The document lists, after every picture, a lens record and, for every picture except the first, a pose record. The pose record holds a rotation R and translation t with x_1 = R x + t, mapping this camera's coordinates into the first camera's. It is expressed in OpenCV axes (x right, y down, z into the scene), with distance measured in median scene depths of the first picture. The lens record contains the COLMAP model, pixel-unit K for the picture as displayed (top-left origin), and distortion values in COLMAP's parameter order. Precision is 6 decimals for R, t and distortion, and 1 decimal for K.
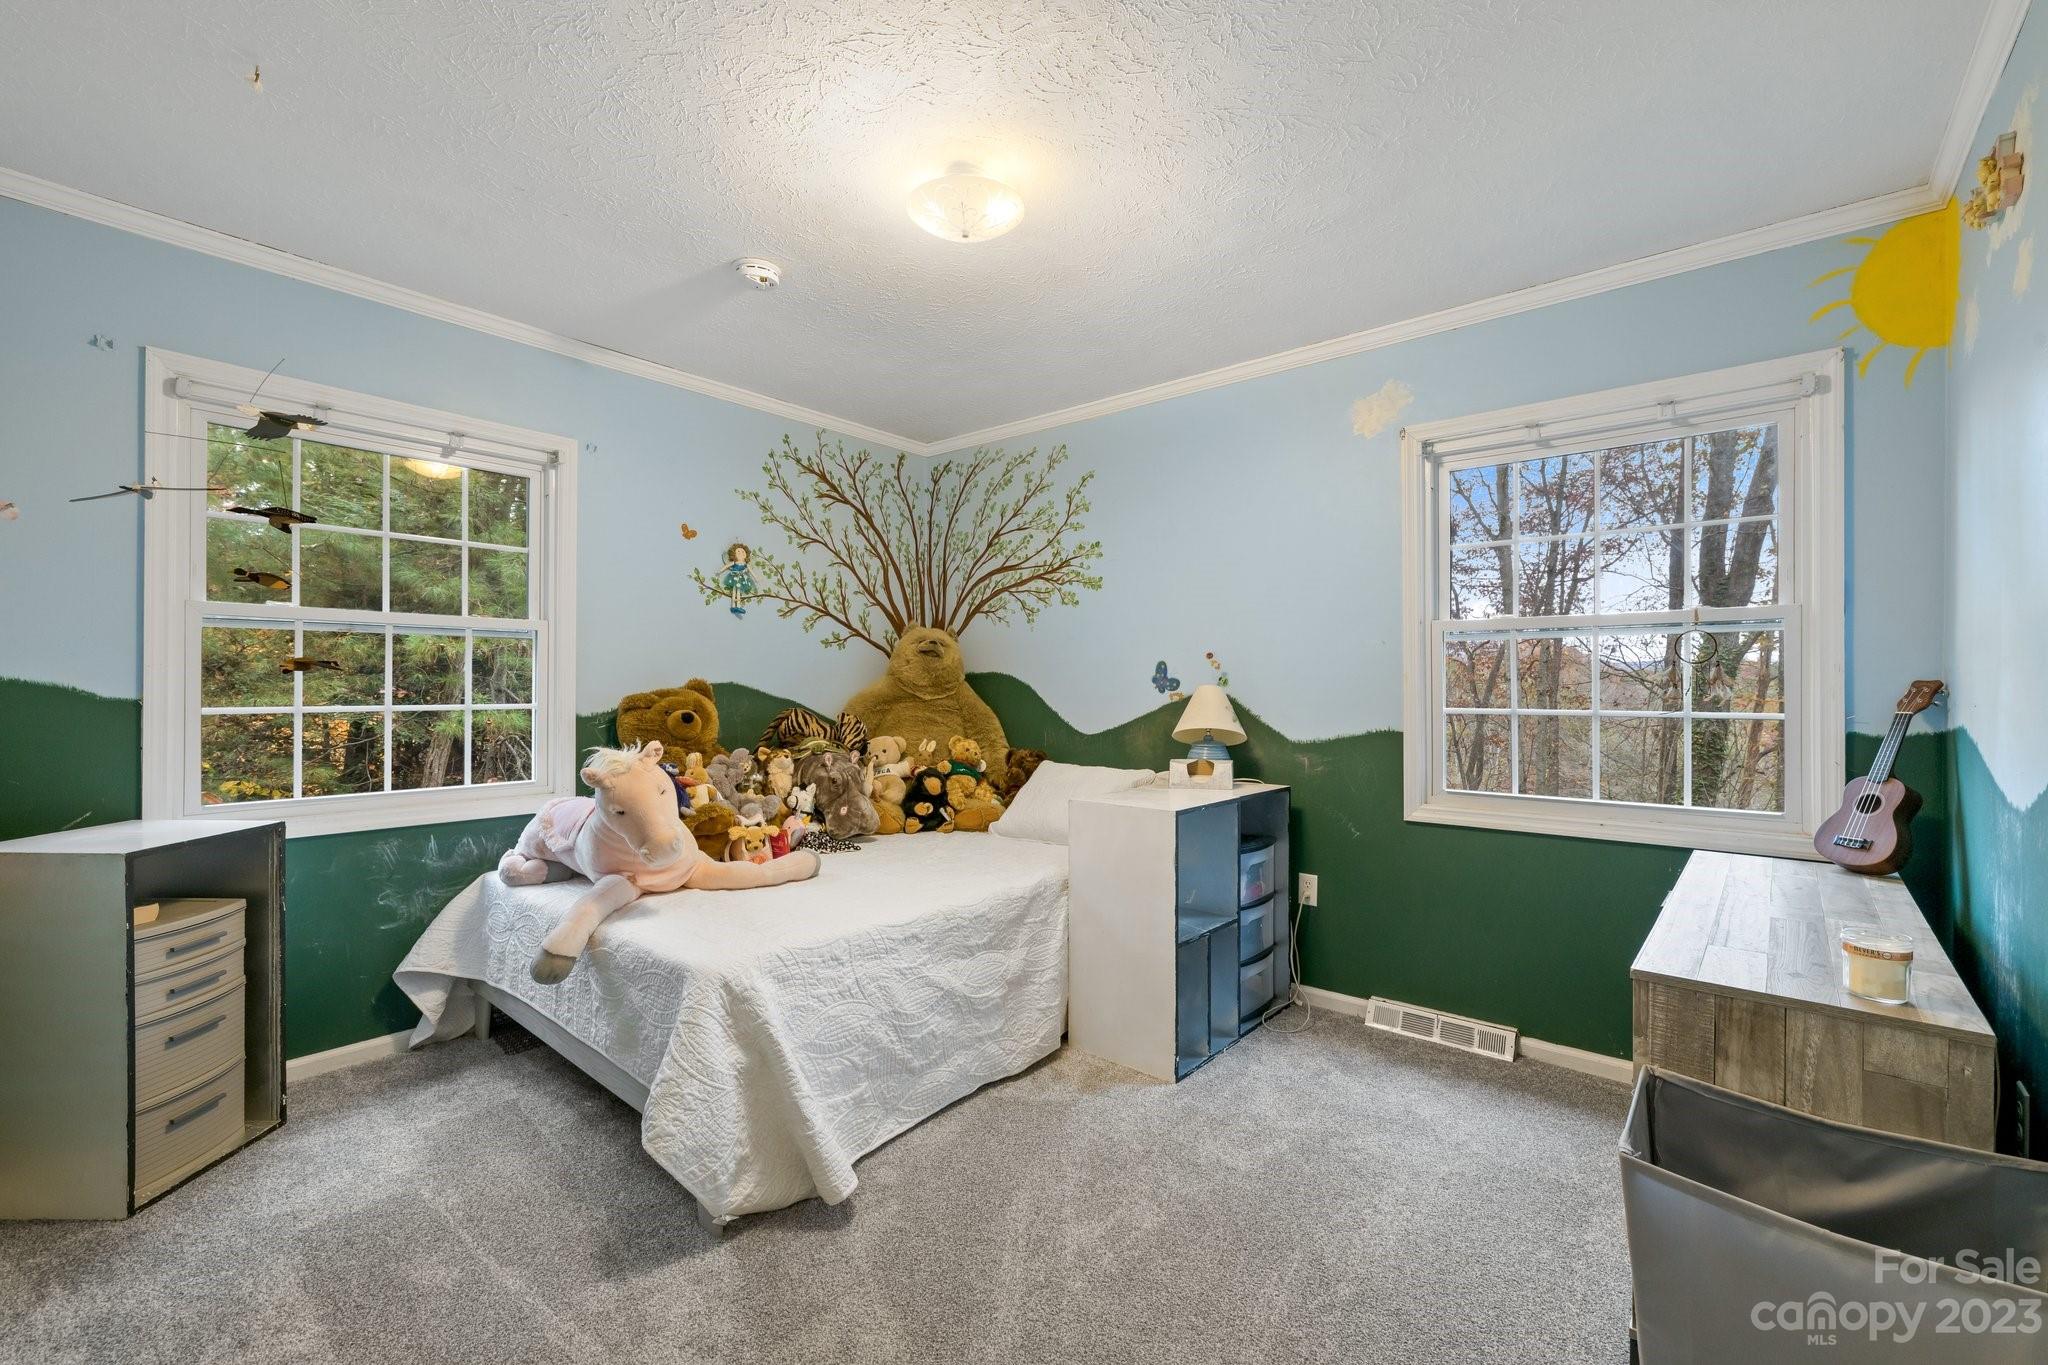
lens RADIAL K [[864.6, 0, 1027.7], [0, 864.6, 678.3], [0, 0, 1]] dist [0.005796, 0.000047]
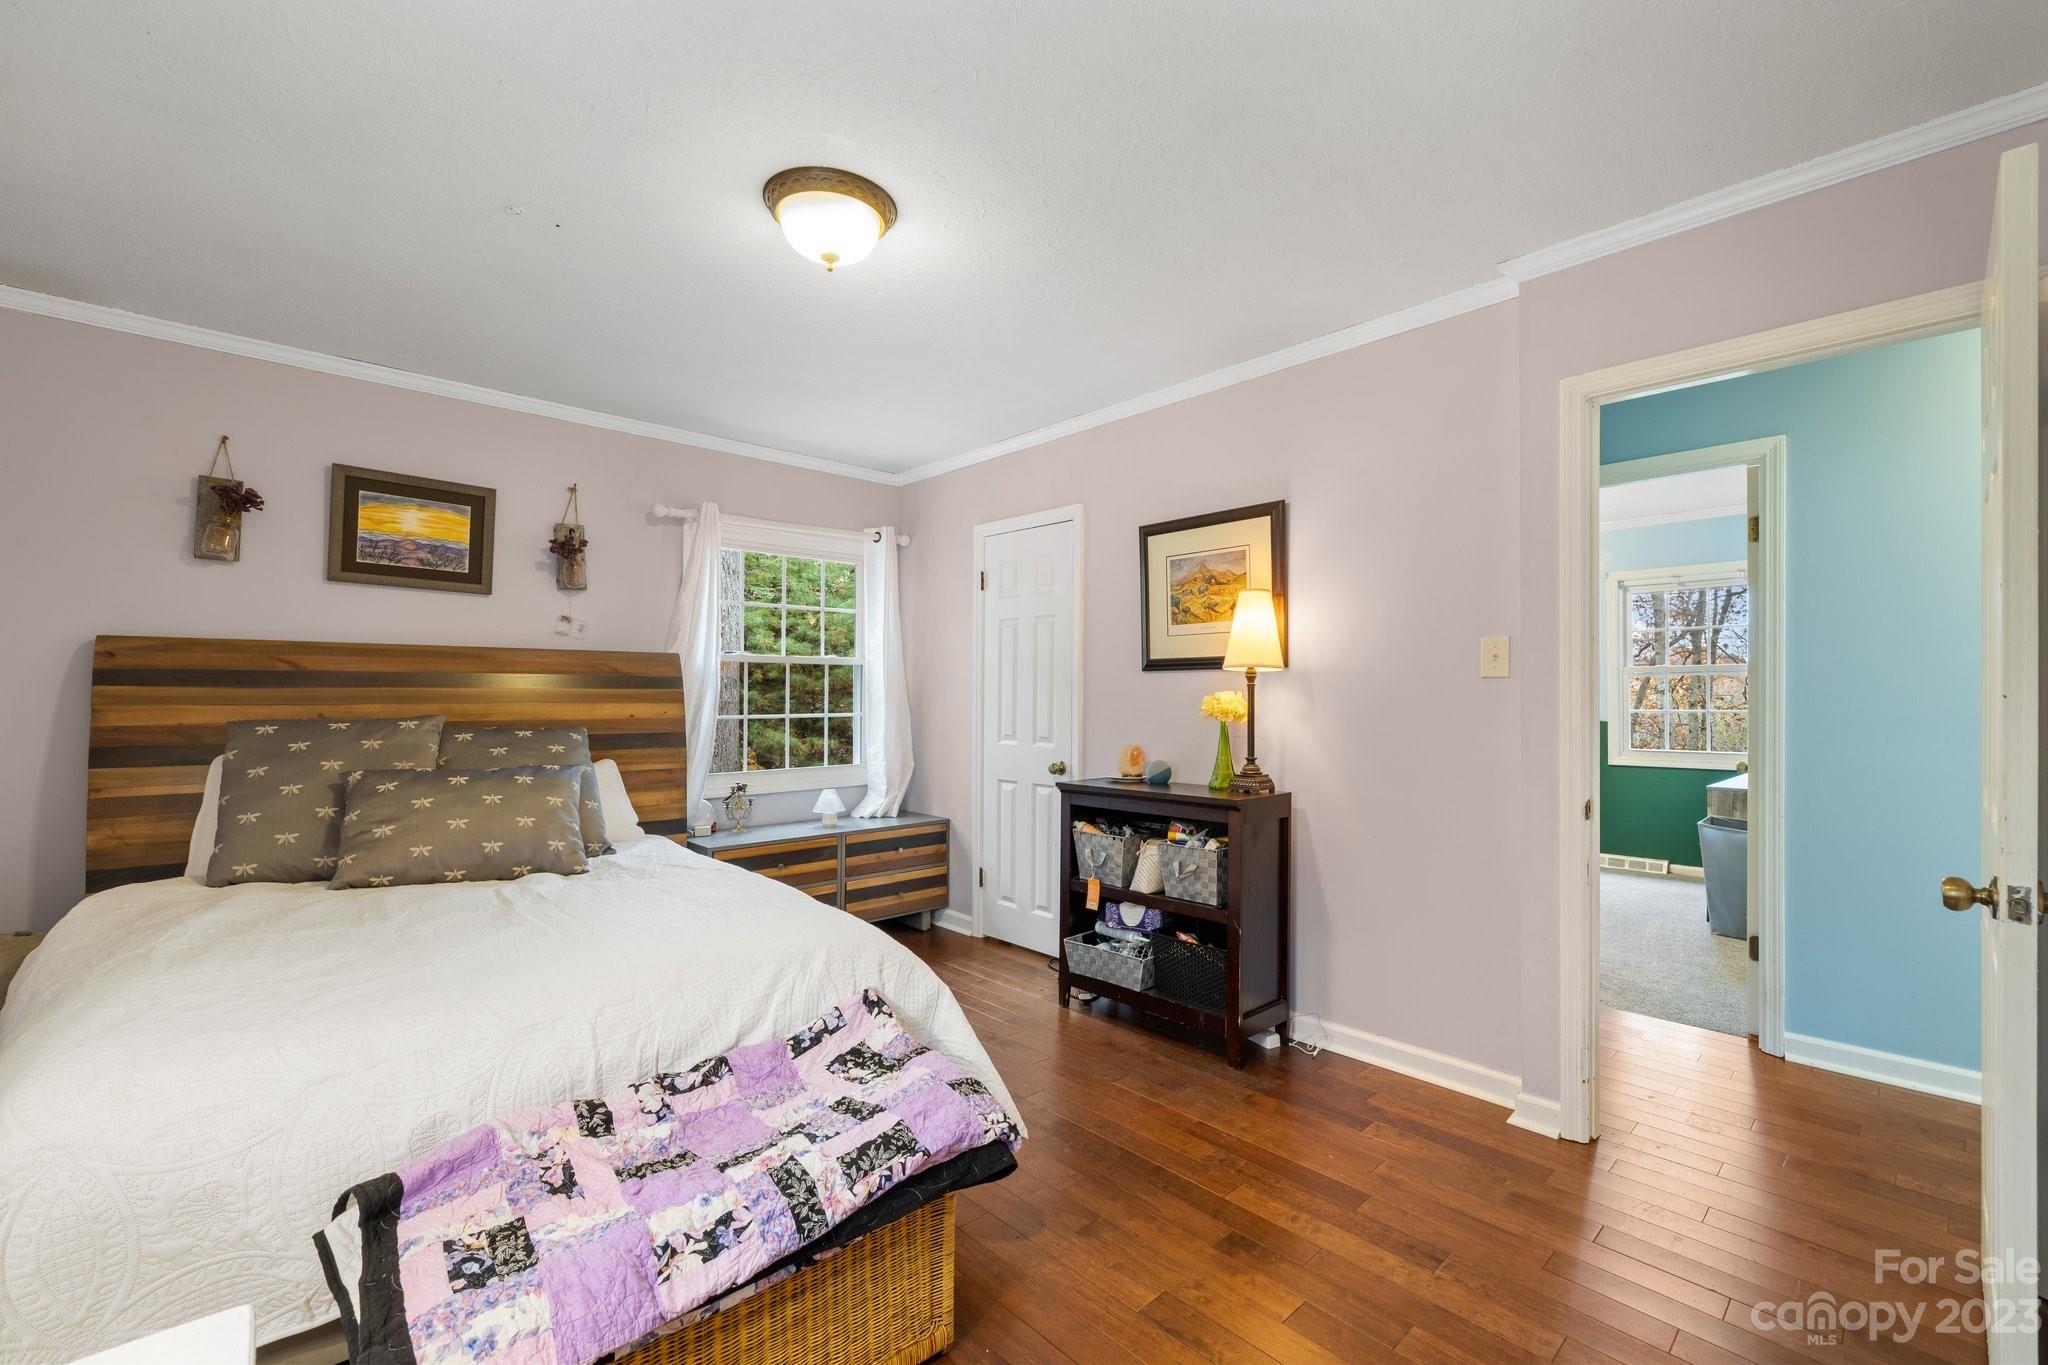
lens RADIAL K [[864.6, 0, 1018.9], [0, 864.6, 692.8], [0, 0, 1]] dist [0.005796, 0.000047]
pose [[0.991825, -0.004012, -0.127543, -0.688760], [0.004312, 0.999989, 0.002081, -0.015826], [0.127533, -0.002614, 0.991831, -1.217363]]
